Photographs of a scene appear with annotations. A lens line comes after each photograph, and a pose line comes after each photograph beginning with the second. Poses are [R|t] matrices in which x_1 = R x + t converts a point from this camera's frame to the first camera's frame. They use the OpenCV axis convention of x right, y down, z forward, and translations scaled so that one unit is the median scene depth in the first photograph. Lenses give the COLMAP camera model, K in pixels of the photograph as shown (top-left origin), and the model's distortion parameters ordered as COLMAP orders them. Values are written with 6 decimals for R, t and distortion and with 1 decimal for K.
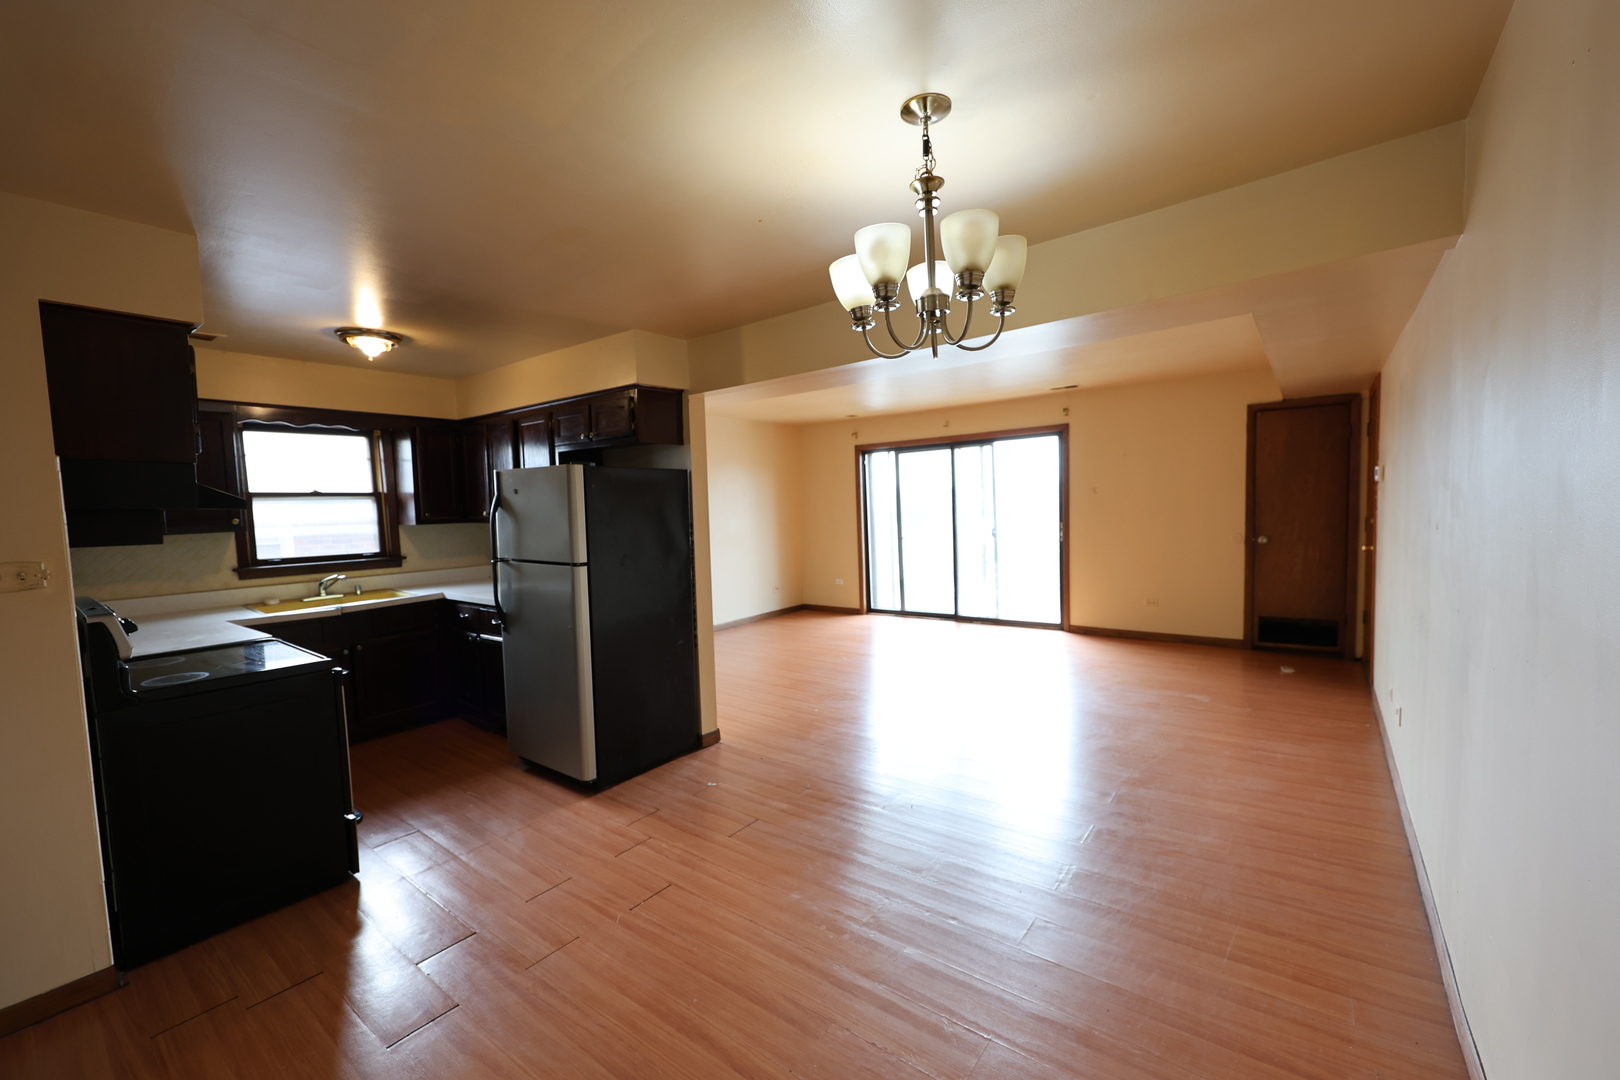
lens RADIAL K [[641.6, 0, 816.8], [0, 641.6, 523.1], [0, 0, 1]] dist [-0.009418, -0.000247]
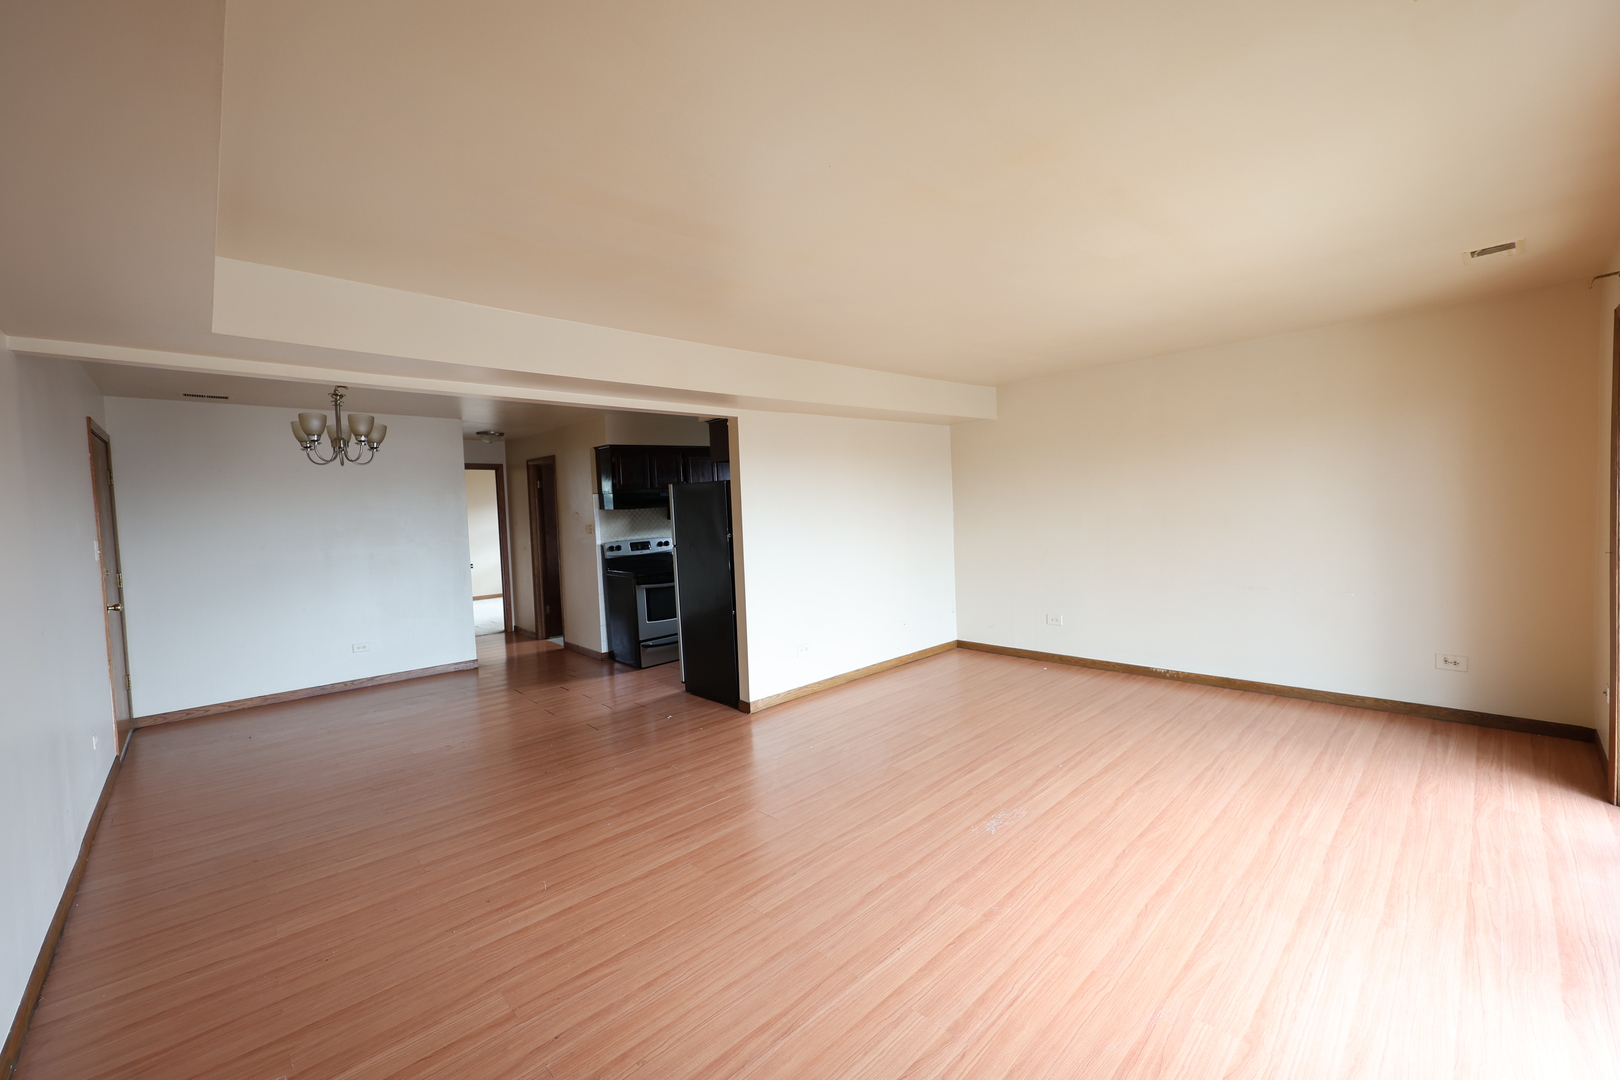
lens RADIAL K [[641.6, 0, 816.8], [0, 641.6, 523.1], [0, 0, 1]] dist [-0.009418, -0.000247]
pose [[-0.143027, 0.067332, -0.987426, 0.767997], [0.015961, 0.997710, 0.065722, -0.061461], [0.989590, -0.006360, -0.143774, 1.043676]]
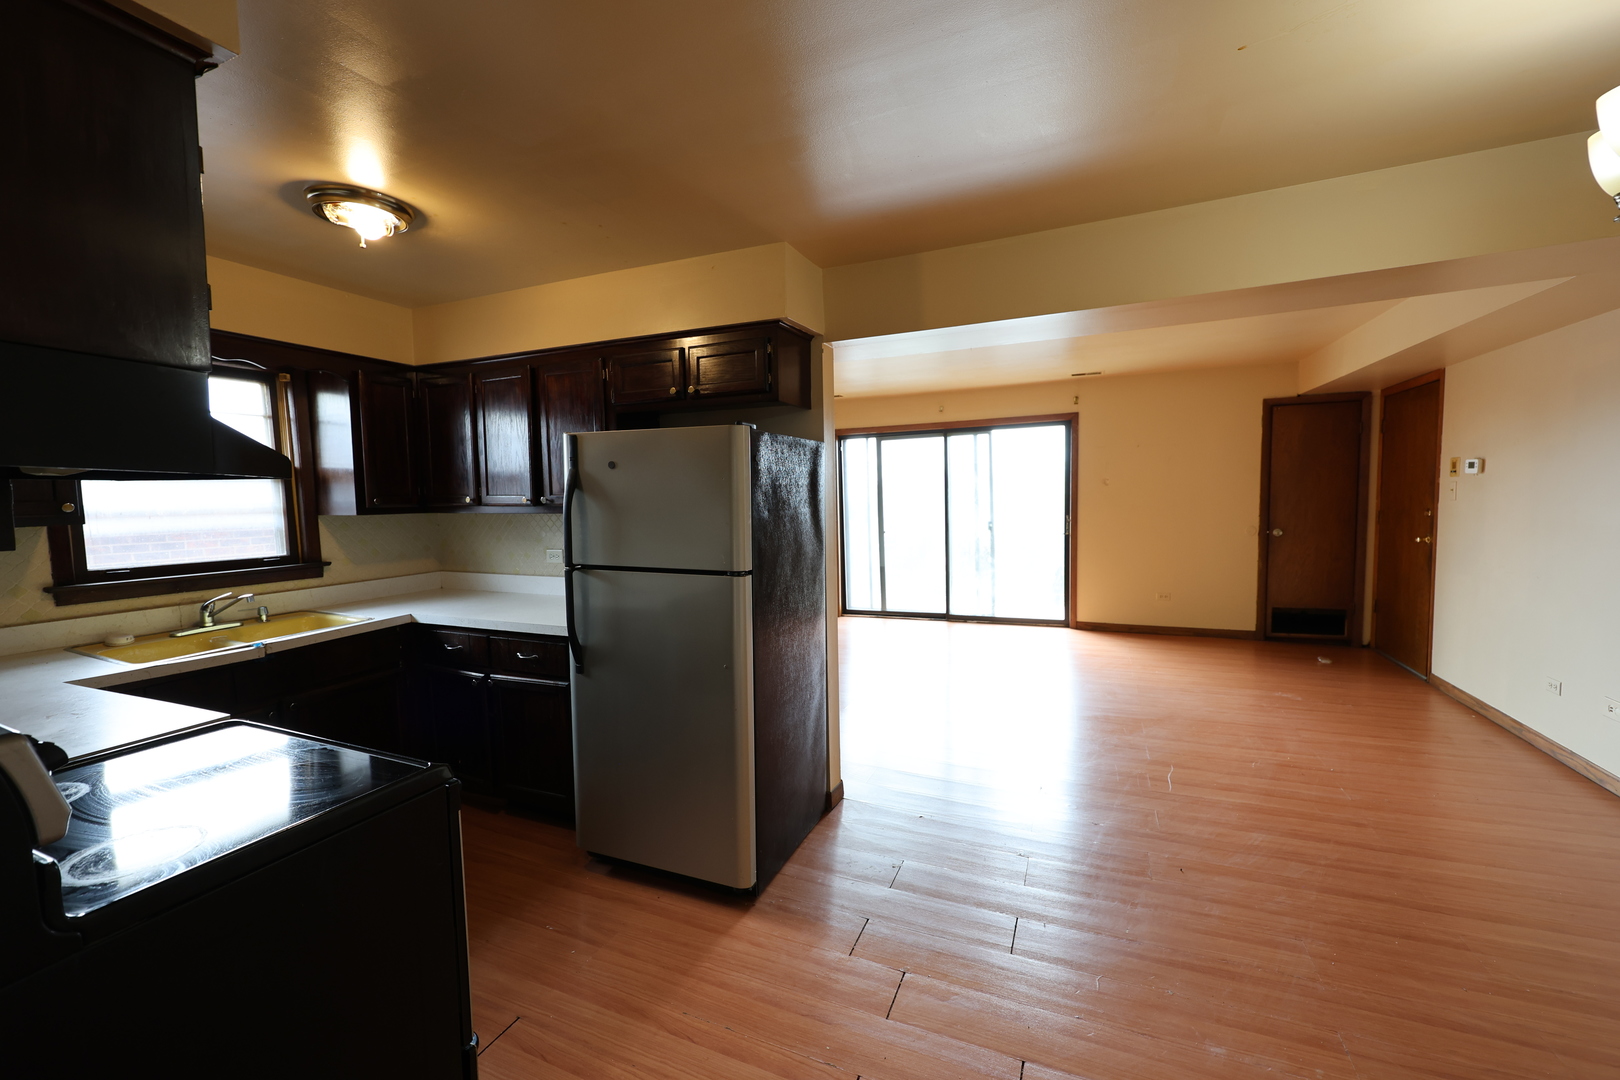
lens RADIAL K [[641.6, 0, 816.8], [0, 641.6, 523.1], [0, 0, 1]] dist [-0.009418, -0.000247]
pose [[0.971728, -0.000360, 0.236104, -0.288928], [-0.001813, 0.999958, 0.008987, 0.003560], [-0.236098, -0.009161, 0.971686, 0.206443]]
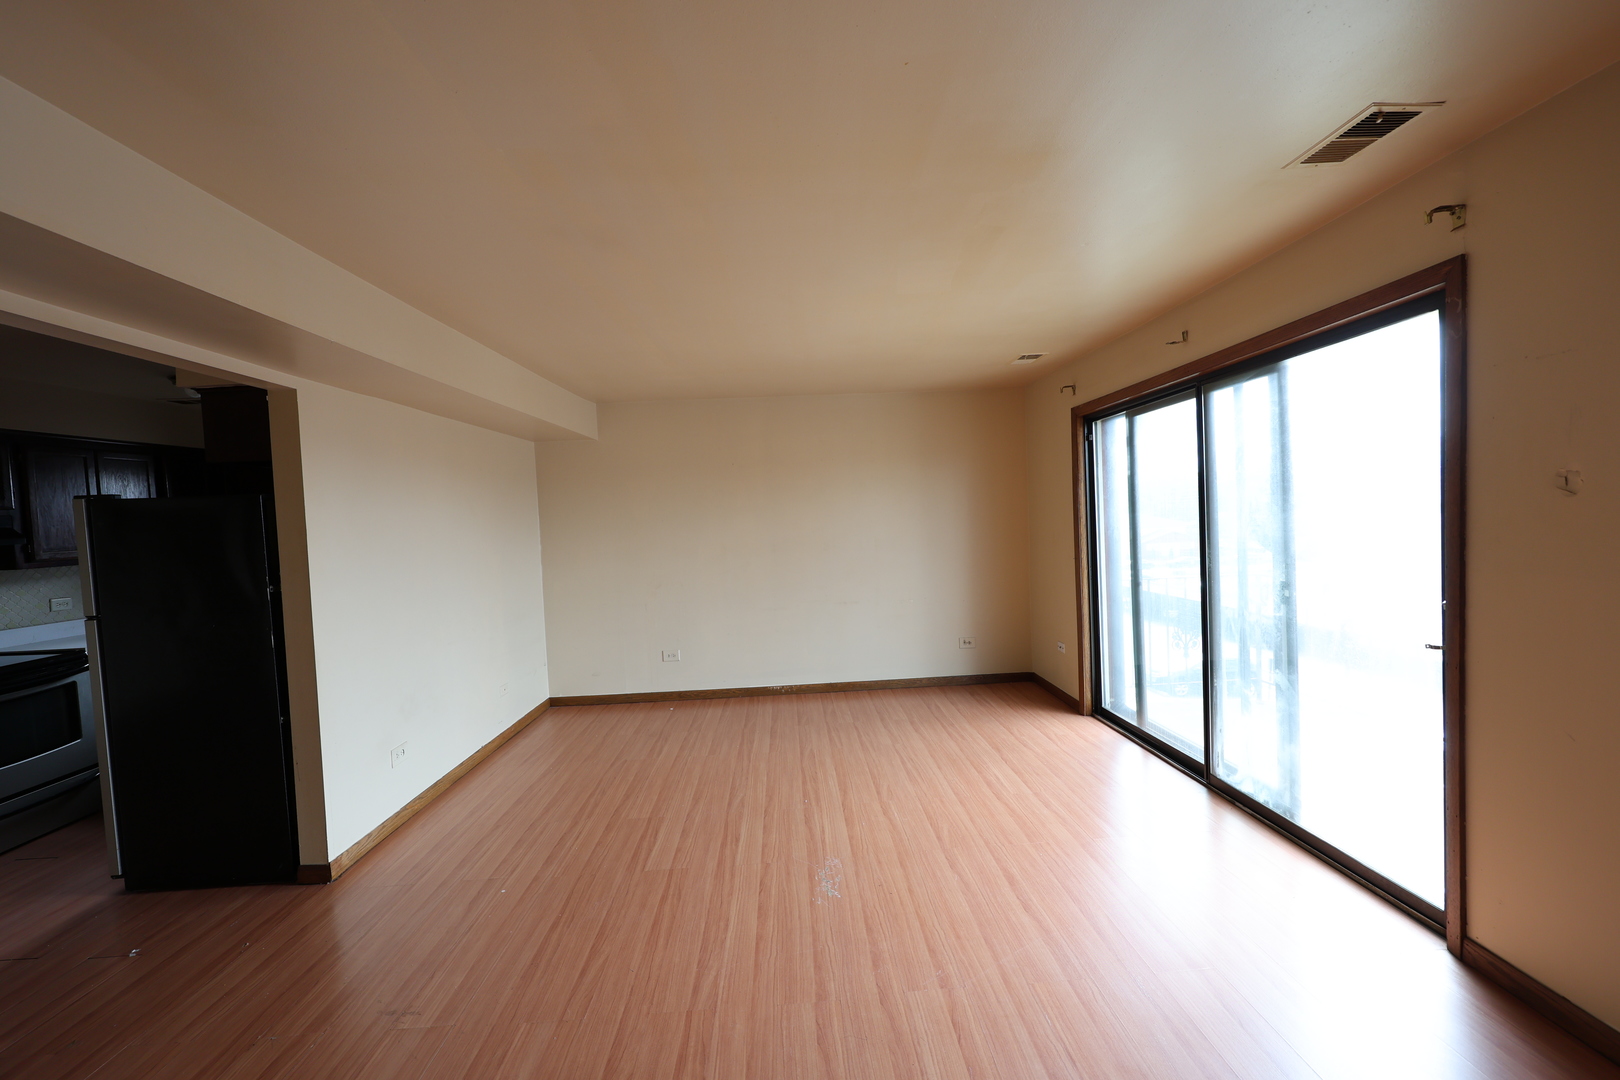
lens RADIAL K [[645.9, 0, 809.6], [0, 645.9, 532.4], [0, 0, 1]] dist [-0.002839, 0.000013]
pose [[0.640203, 0.025042, -0.767798, 0.574469], [-0.003479, 0.999553, 0.029700, -0.049921], [0.768198, -0.016343, 0.640004, 0.776480]]
